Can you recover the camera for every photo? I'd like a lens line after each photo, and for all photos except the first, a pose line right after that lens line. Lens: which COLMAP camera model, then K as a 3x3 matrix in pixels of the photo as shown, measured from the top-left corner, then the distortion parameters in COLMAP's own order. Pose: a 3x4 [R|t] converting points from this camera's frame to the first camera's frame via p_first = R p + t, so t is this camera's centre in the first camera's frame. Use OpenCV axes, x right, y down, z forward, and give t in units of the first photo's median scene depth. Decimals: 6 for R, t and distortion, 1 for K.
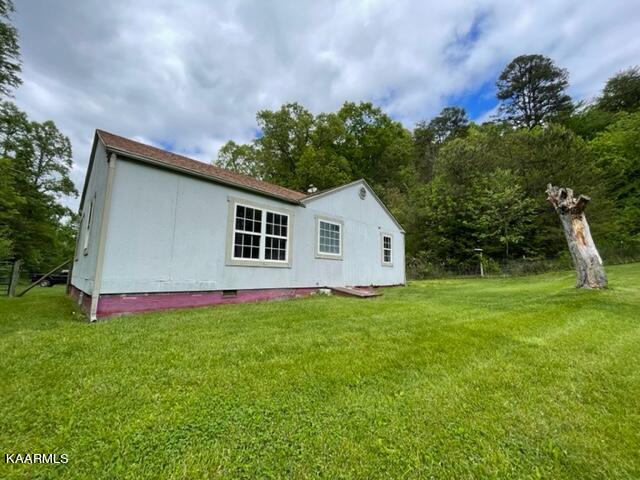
lens RADIAL K [[256.6, 0, 320.5], [0, 256.6, 240.4], [0, 0, 1]] dist [-0.001101, -0.000208]
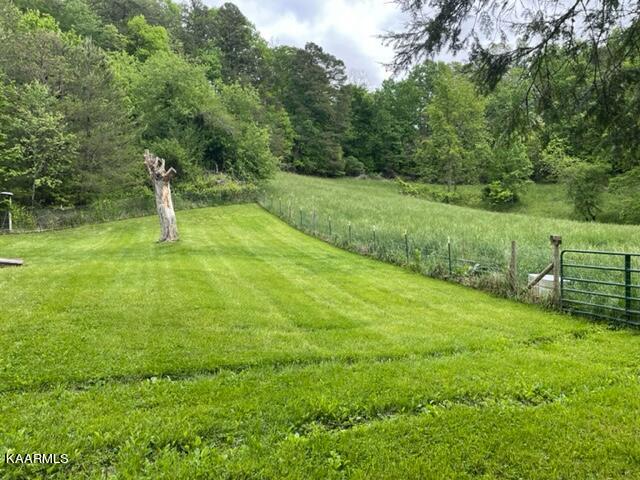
lens RADIAL K [[486.8, 0, 320.0], [0, 486.8, 240.0], [0, 0, 1]] dist [0.000633, -0.001781]
pose [[0.208144, -0.041064, 0.977236, -1.192346], [-0.125008, 0.989808, 0.068218, -0.082411], [-0.970077, -0.136362, 0.200890, -0.235232]]
